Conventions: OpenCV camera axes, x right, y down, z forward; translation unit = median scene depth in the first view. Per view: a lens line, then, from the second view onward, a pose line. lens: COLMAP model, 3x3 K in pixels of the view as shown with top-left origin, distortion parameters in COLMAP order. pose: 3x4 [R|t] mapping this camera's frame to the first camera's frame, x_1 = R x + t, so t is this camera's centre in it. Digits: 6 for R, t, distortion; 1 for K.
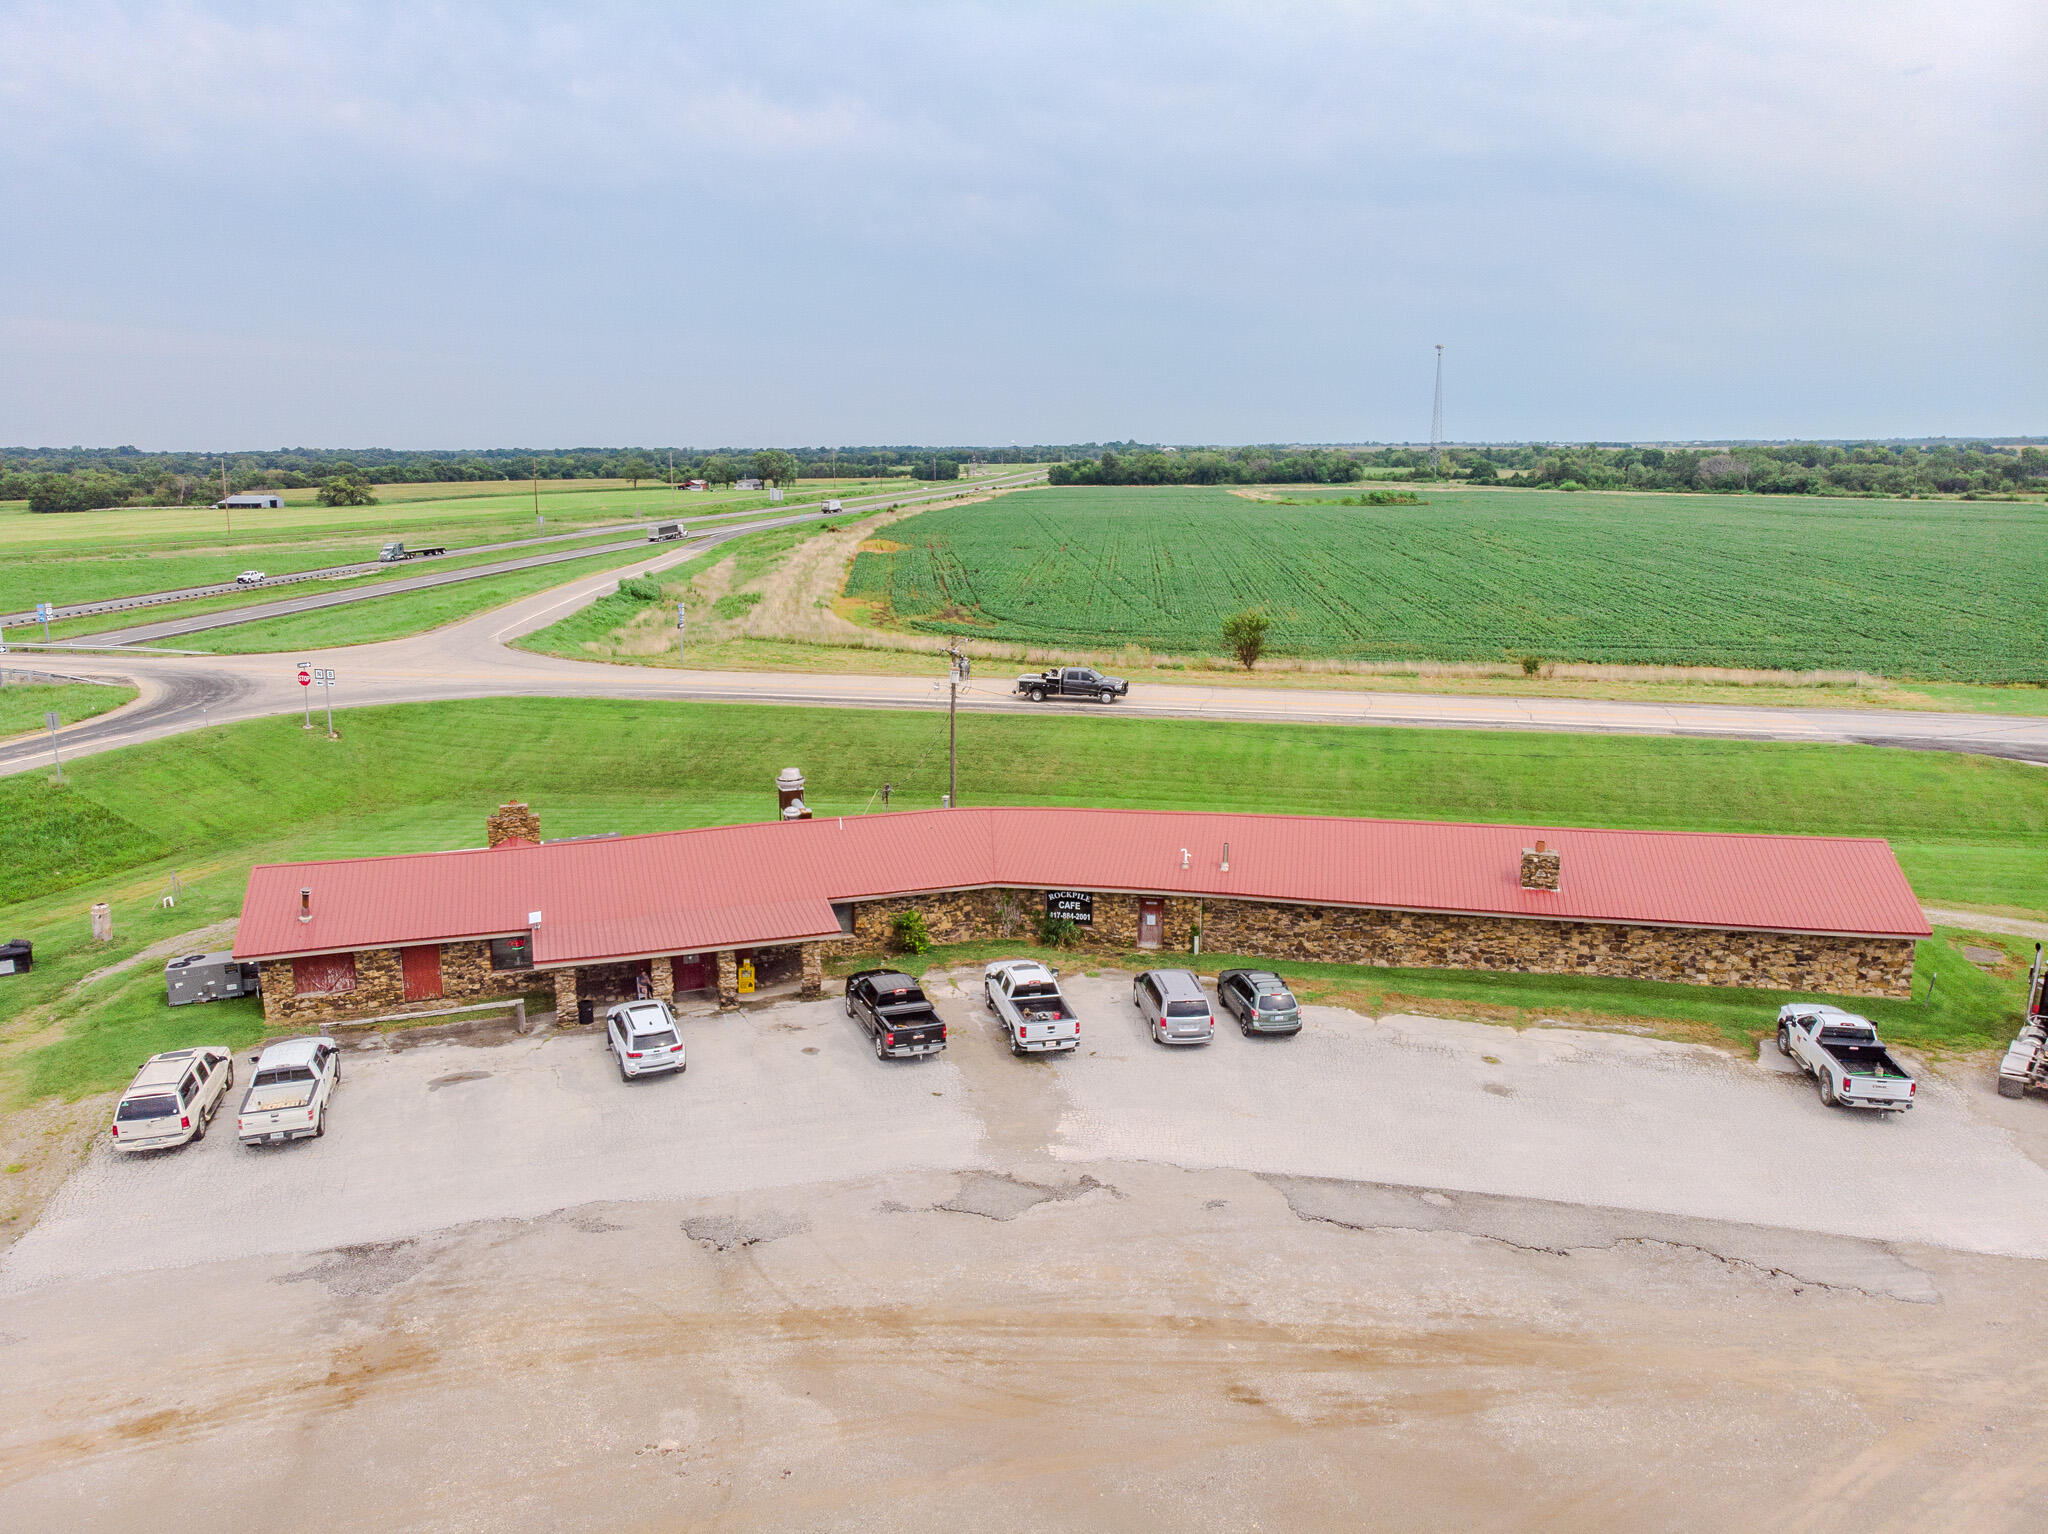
lens RADIAL K [[1506.4, 0, 1019.1], [0, 1506.4, 786.9], [0, 0, 1]] dist [0.007060, 0.002151]
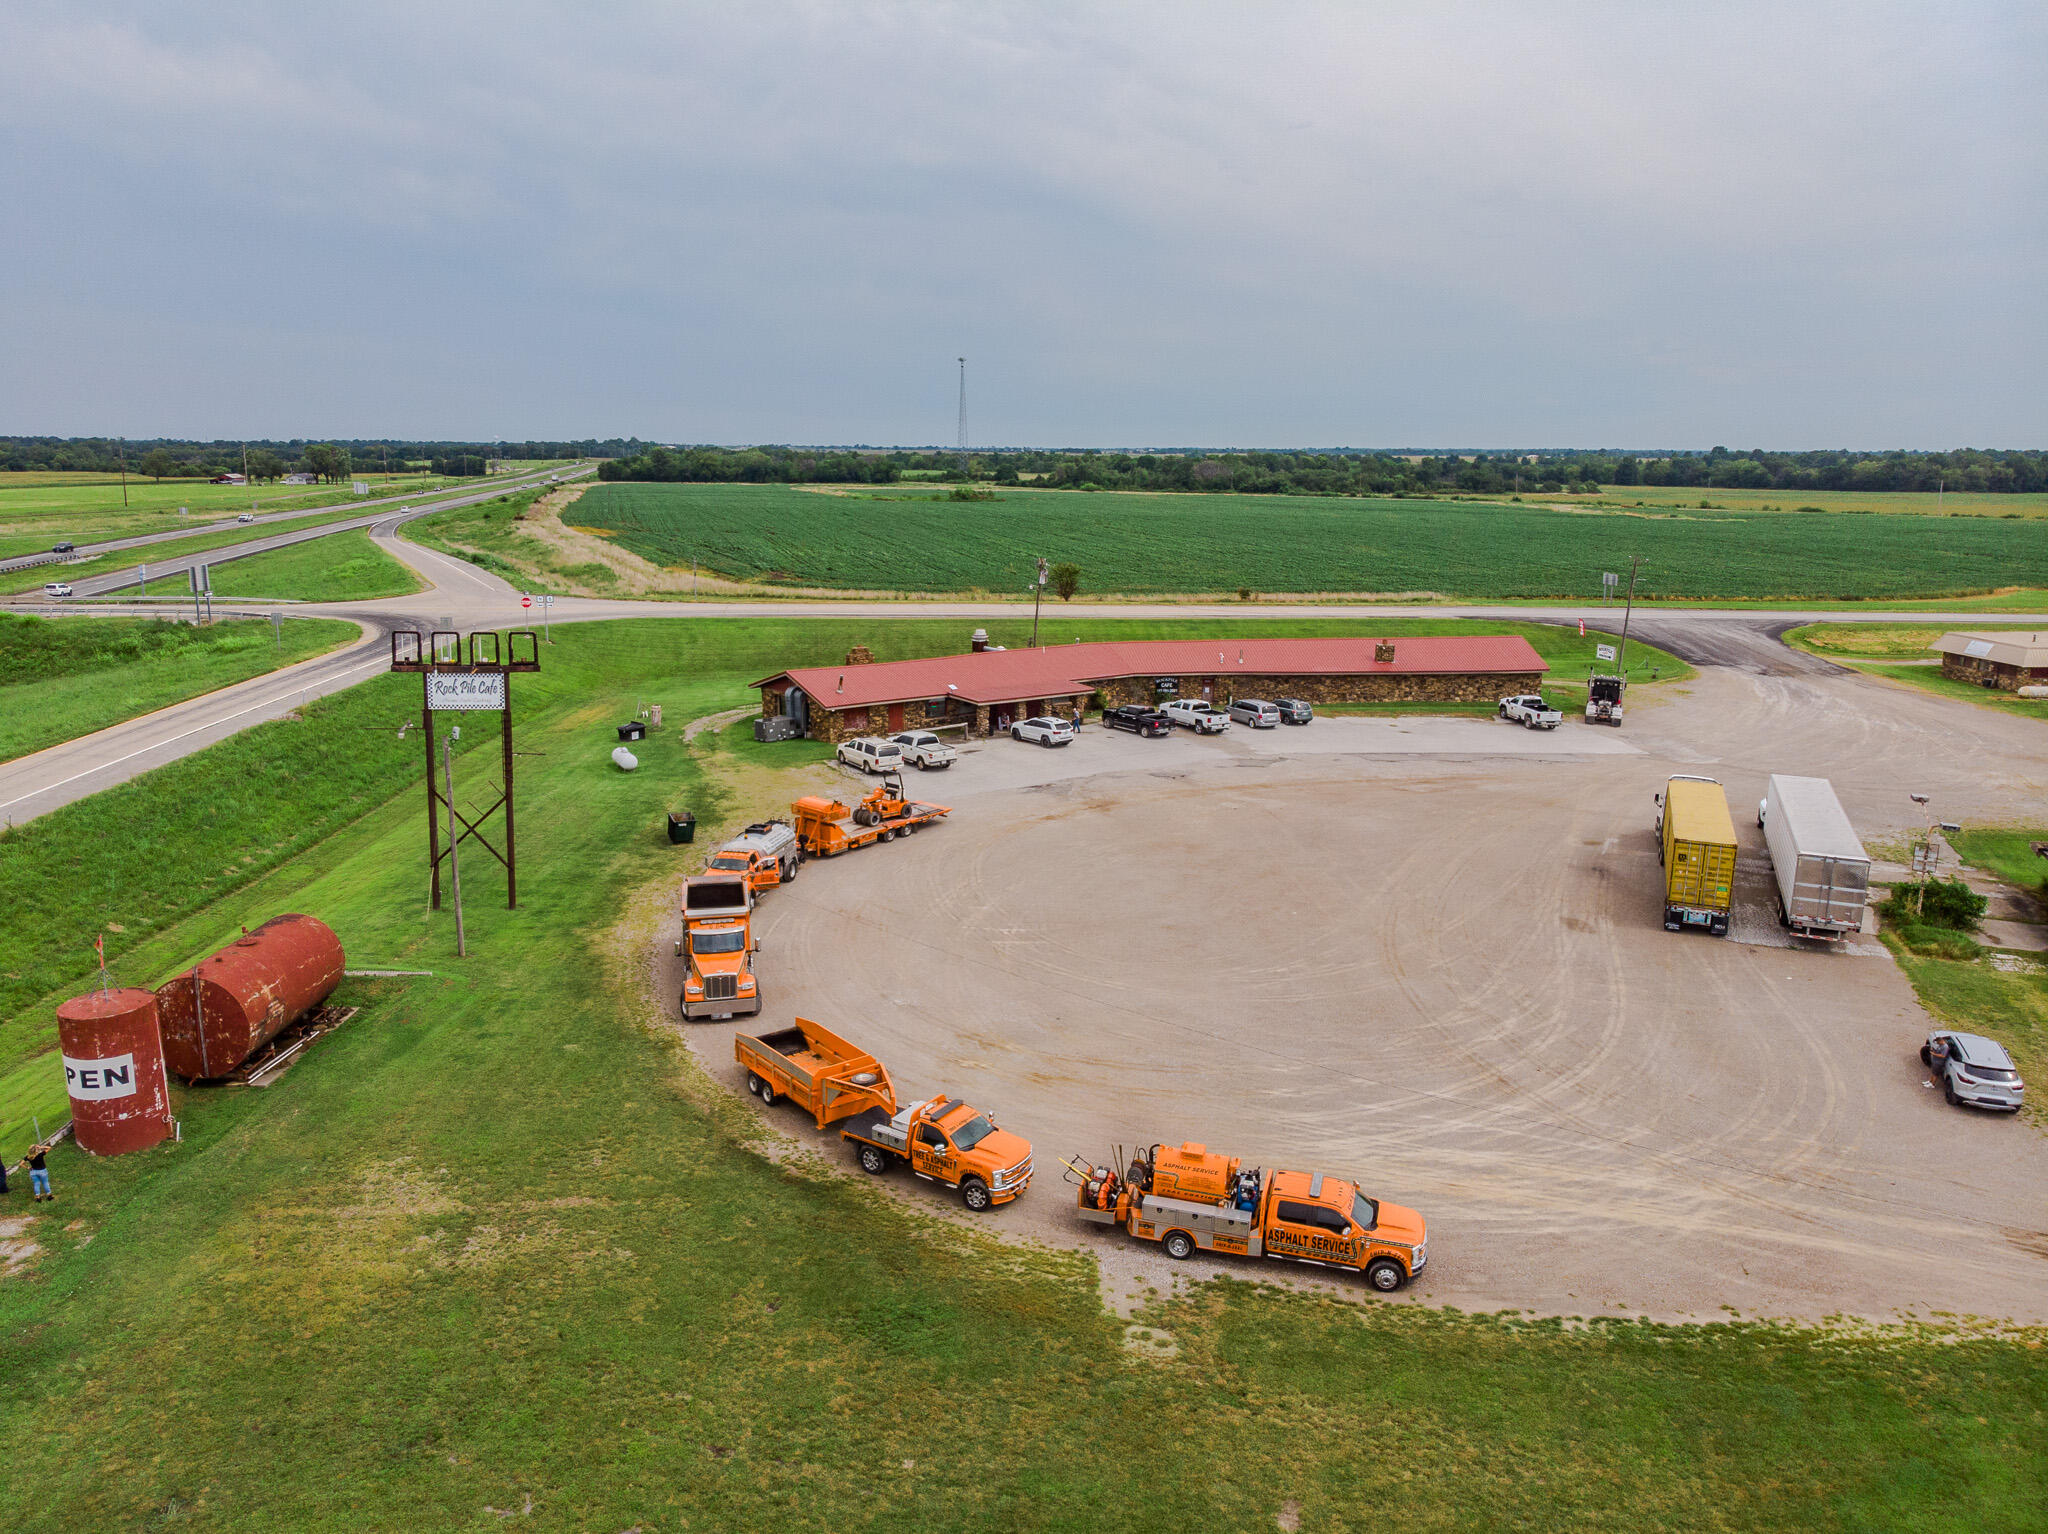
lens RADIAL K [[1506.4, 0, 1017.4], [0, 1506.4, 752.0], [0, 0, 1]] dist [0.007060, 0.002151]
pose [[0.946696, -0.049977, 0.318229, -0.831610], [0.057063, 0.998286, -0.012979, 0.193391], [-0.317035, 0.030446, 0.947925, -0.843848]]
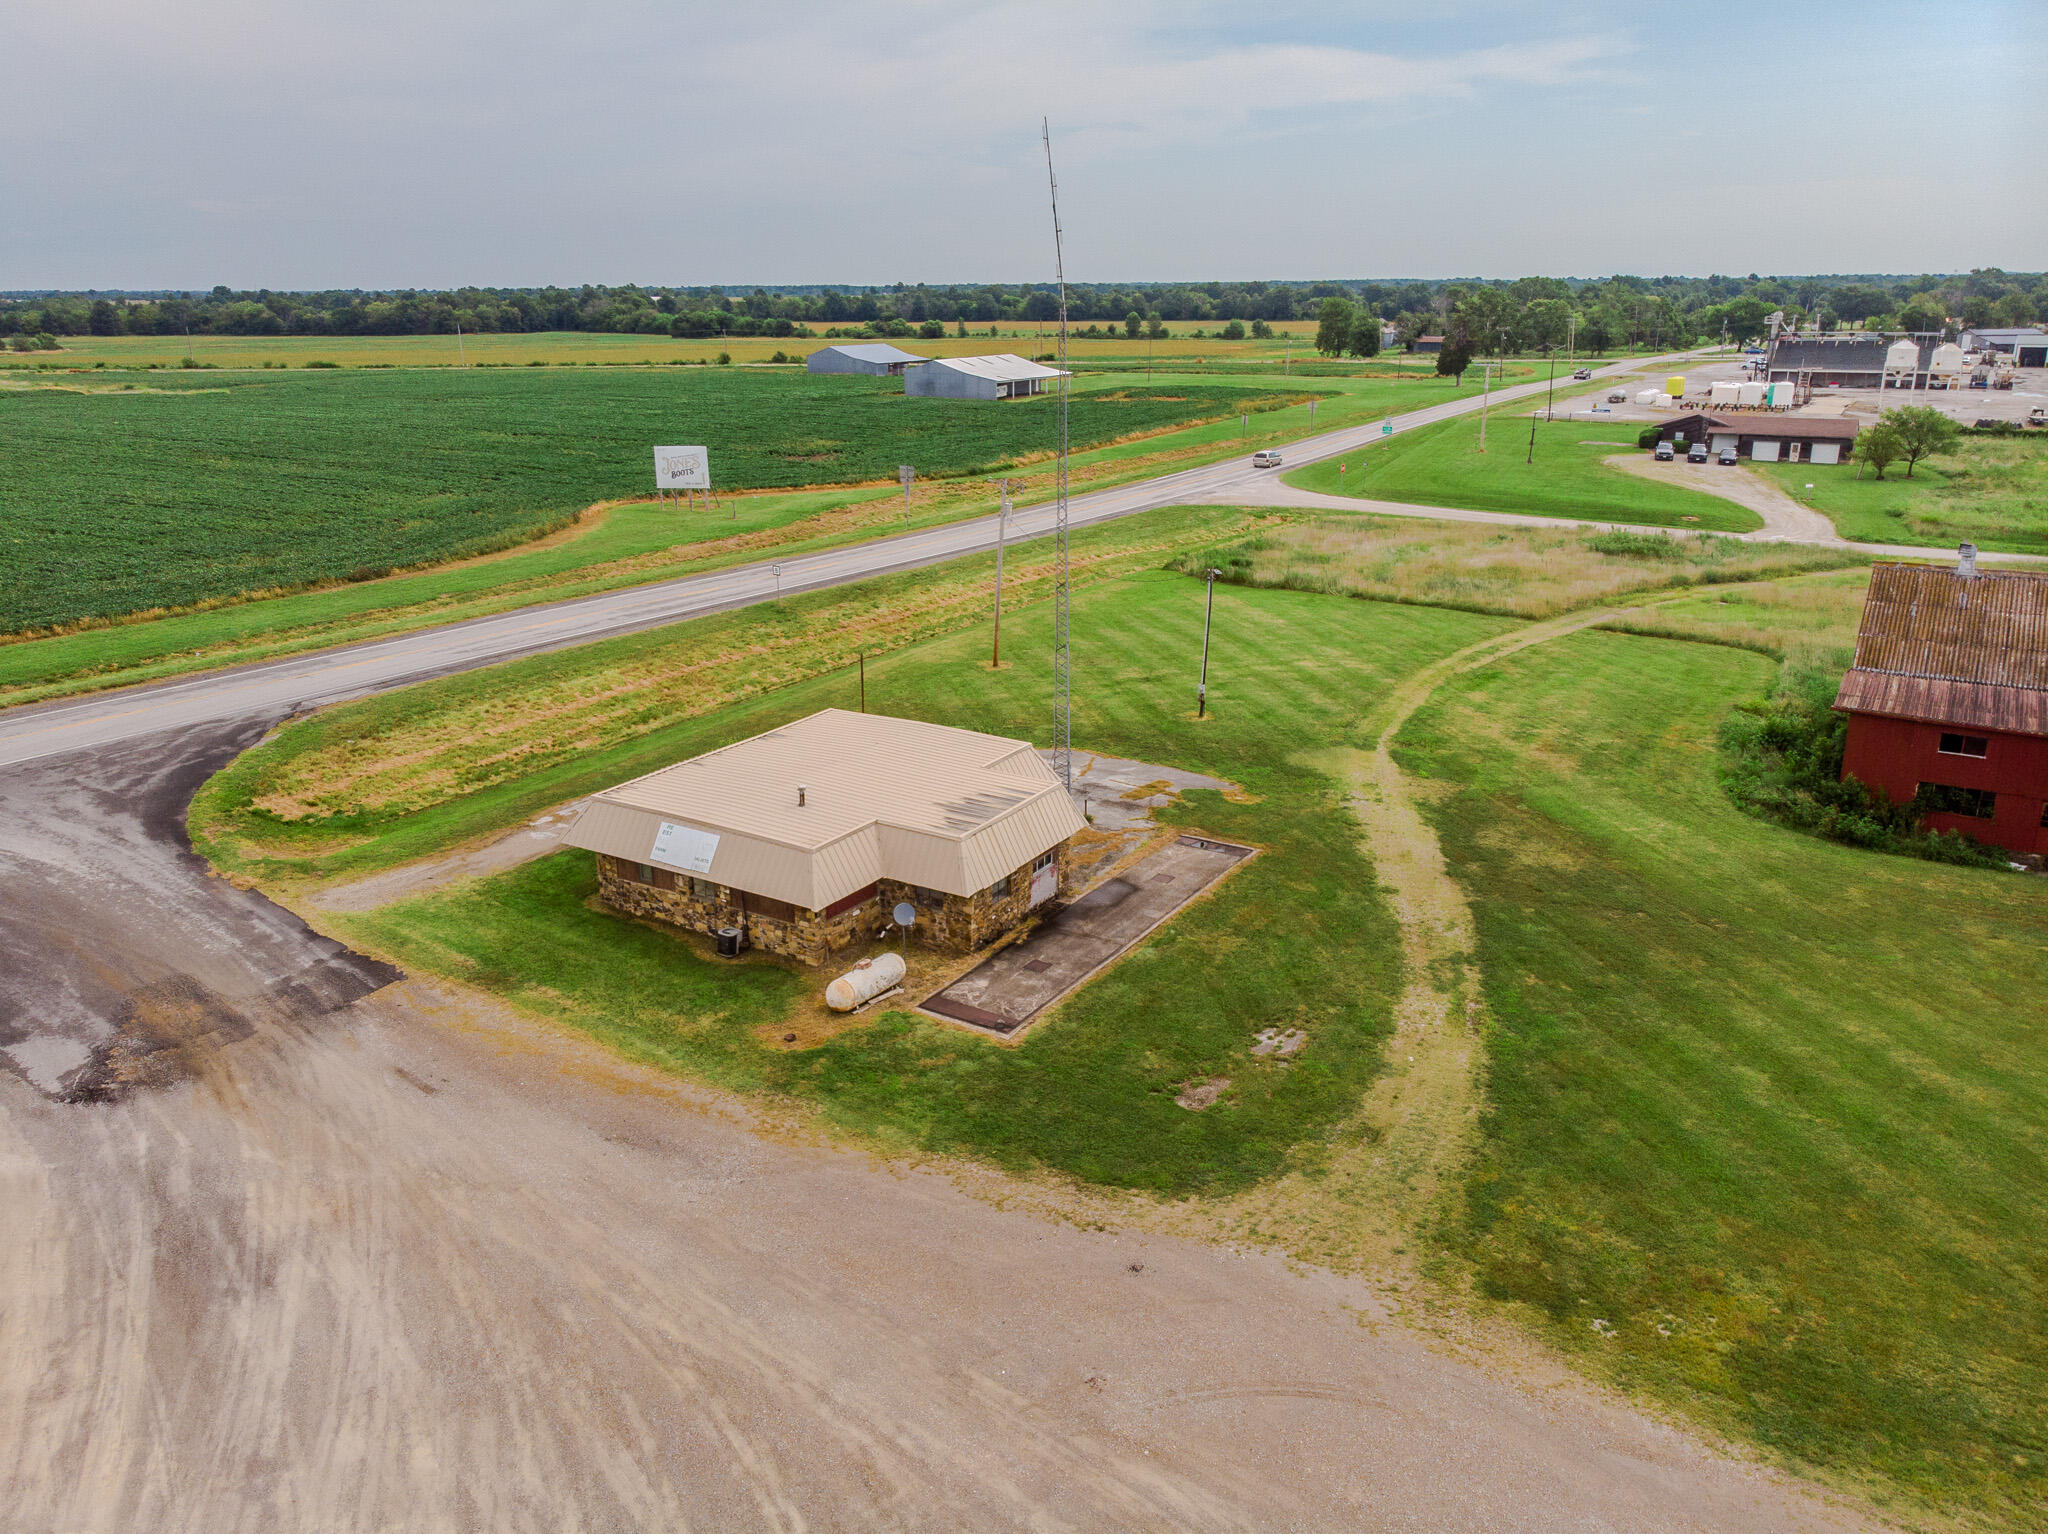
lens RADIAL K [[1506.4, 0, 1036.0], [0, 1506.4, 764.0], [0, 0, 1]] dist [0.007060, 0.002151]
pose [[0.339889, -0.277761, 0.898512, 0.679572], [0.210118, 0.953669, 0.215328, -0.108630], [-0.916693, 0.115606, 0.382504, 0.411782]]
